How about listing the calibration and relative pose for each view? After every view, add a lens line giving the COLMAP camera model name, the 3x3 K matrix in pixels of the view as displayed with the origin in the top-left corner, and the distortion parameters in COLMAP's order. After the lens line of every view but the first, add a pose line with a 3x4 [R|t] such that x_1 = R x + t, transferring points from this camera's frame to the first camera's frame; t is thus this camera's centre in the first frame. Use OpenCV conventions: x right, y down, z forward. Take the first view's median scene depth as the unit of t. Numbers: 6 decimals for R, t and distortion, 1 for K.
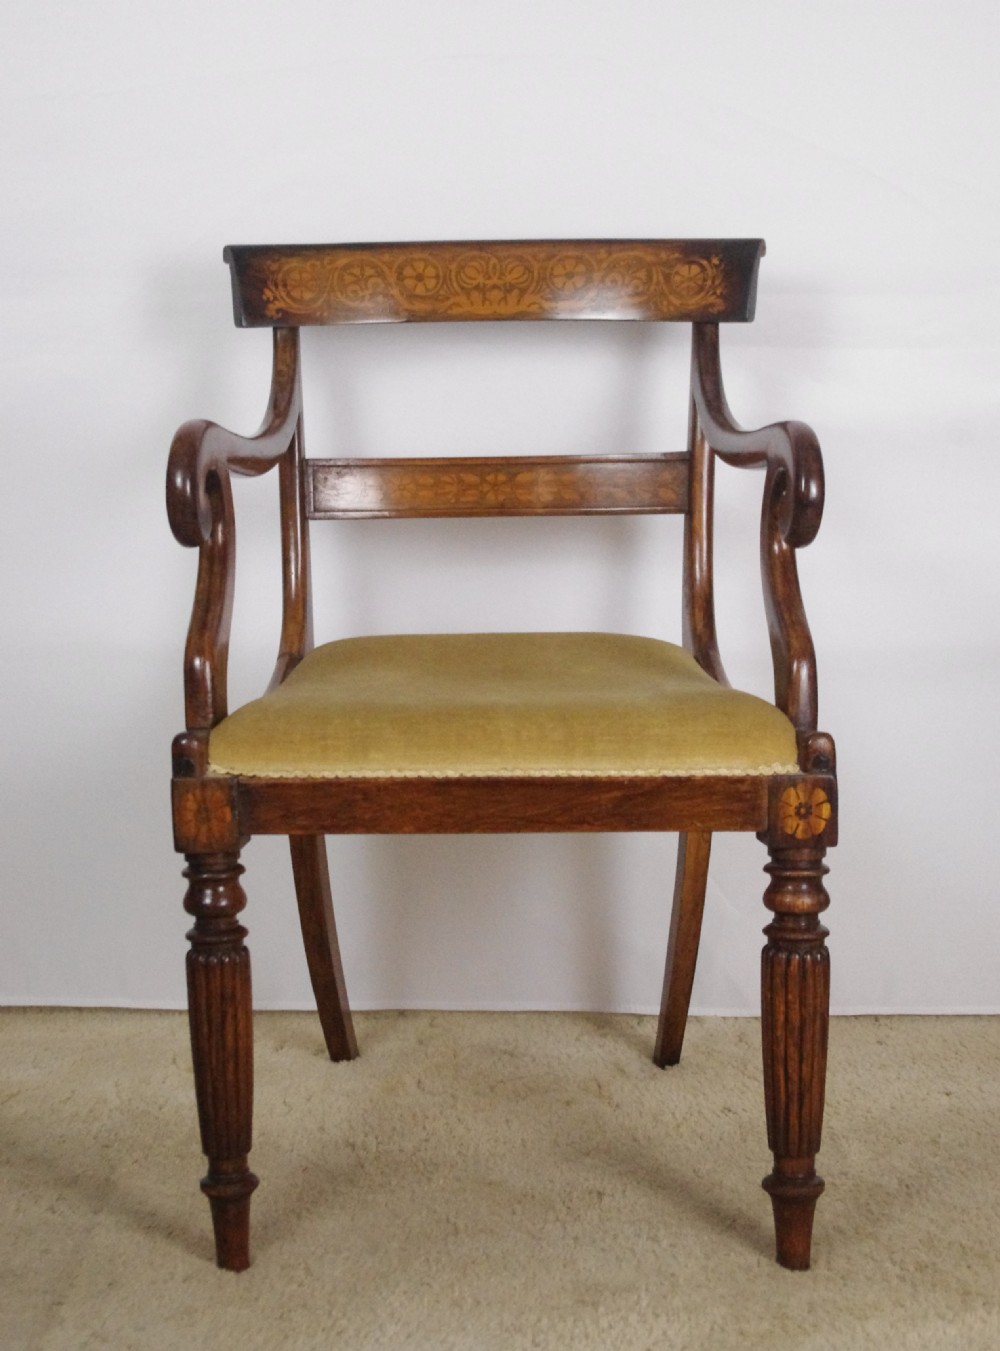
lens RADIAL K [[2693.0, 0, 499.5], [0, 2693.0, 596.4], [0, 0, 1]] dist [-0.047261, 0.115172]
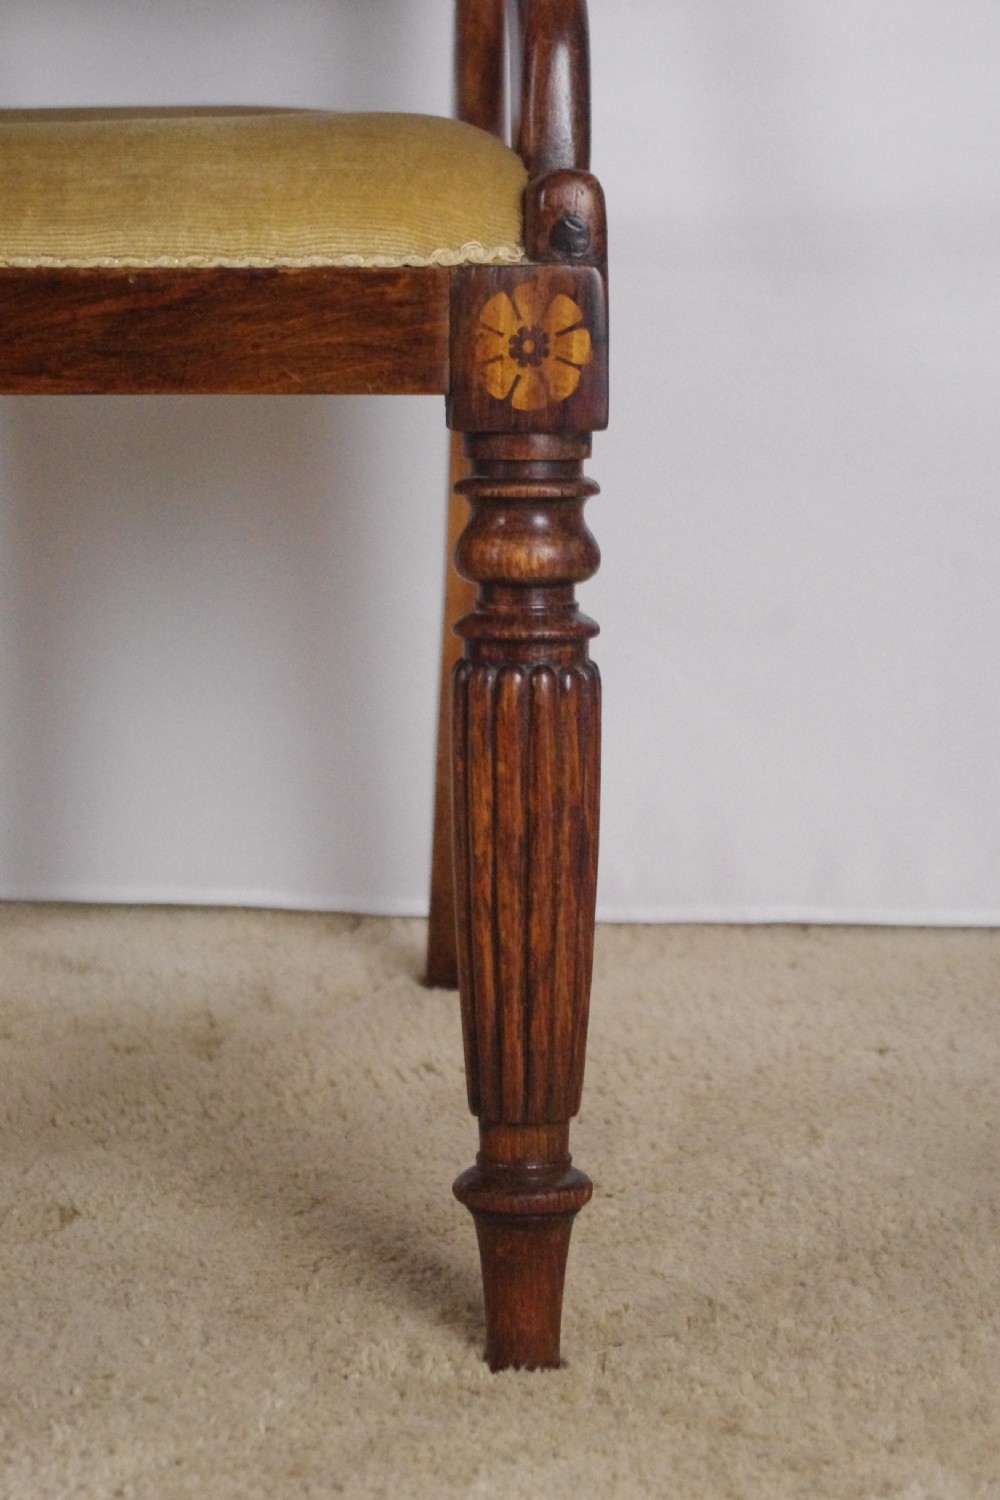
lens RADIAL K [[3416.5, 0, 502.9], [0, 3416.5, 714.9], [0, 0, 1]] dist [0.025813, 0.050748]
pose [[0.997722, 0.009840, -0.066734, 0.144881], [-0.006053, 0.998372, 0.056716, 0.107025], [0.067183, -0.056182, 0.996158, 0.430574]]
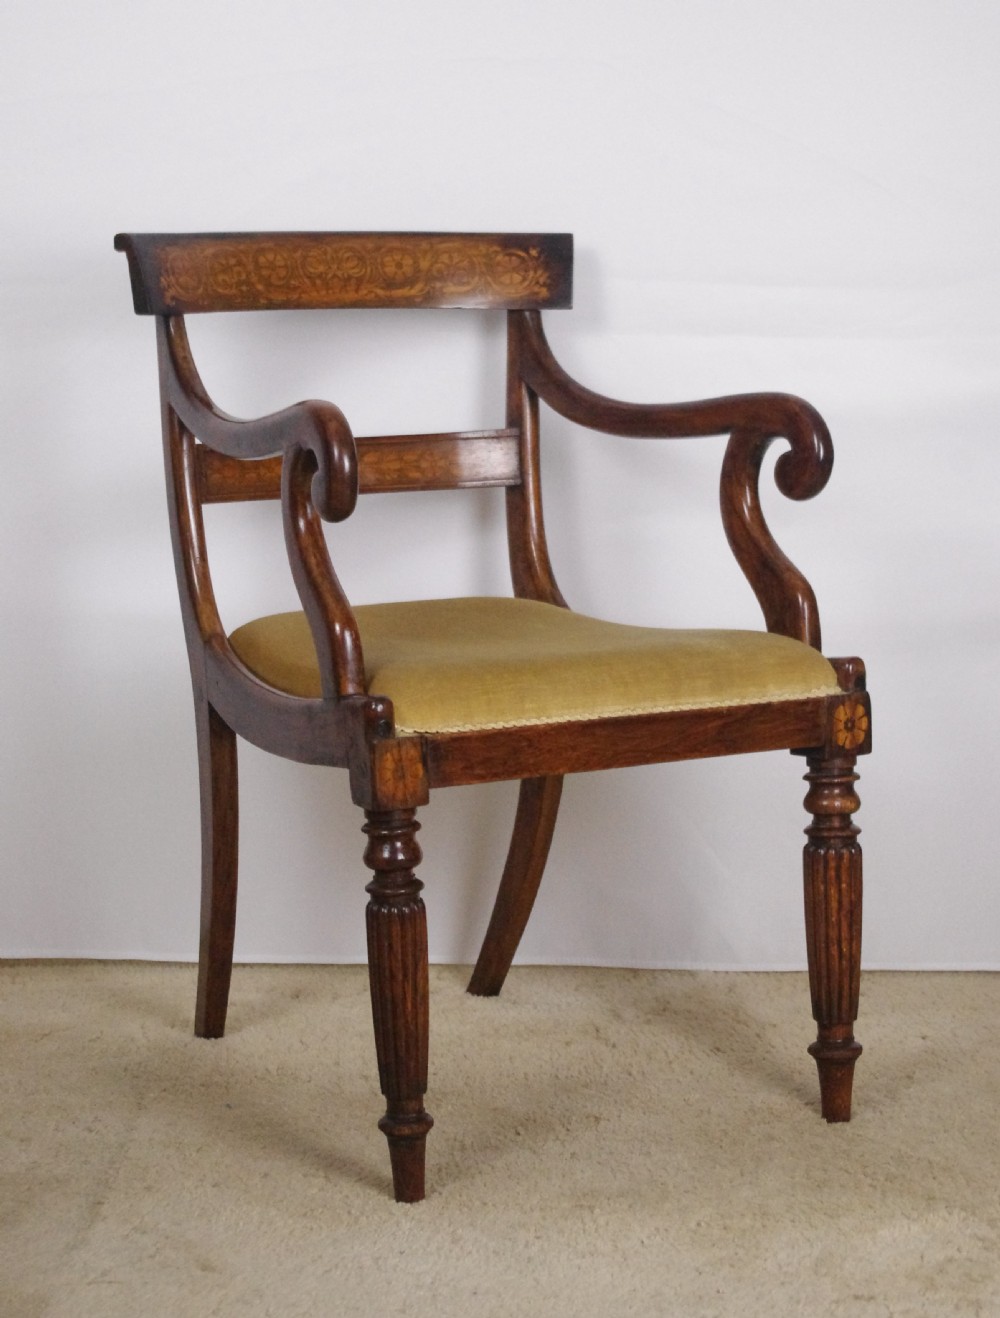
lens RADIAL K [[2753.0, 0, 500.0], [0, 2753.0, 659.0], [0, 0, 1]] dist [-0.005630, -0.217173]
pose [[0.857617, -0.065945, 0.510044, -0.614869], [0.057887, 0.997820, 0.031677, 0.004722], [-0.511021, 0.002358, 0.859565, 0.052355]]
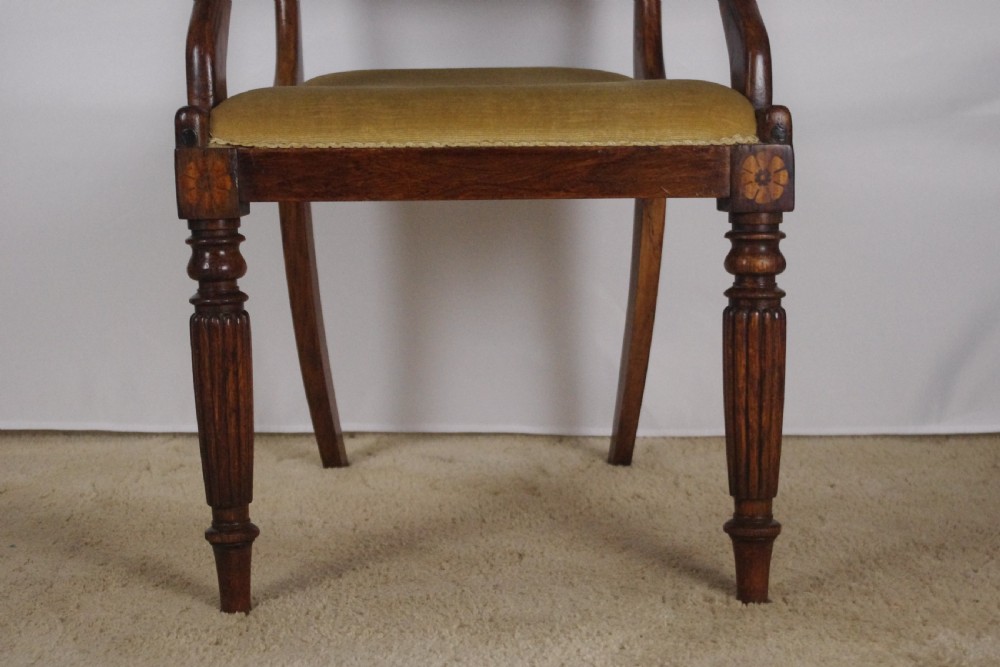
lens RADIAL K [[2037.2, 0, 503.1], [0, 2037.2, 309.8], [0, 0, 1]] dist [0.009727, -0.047658]
pose [[0.999387, -0.005744, 0.034533, -0.019681], [0.004883, 0.999676, 0.024968, 0.110490], [-0.034665, -0.024784, 0.999092, 0.182468]]
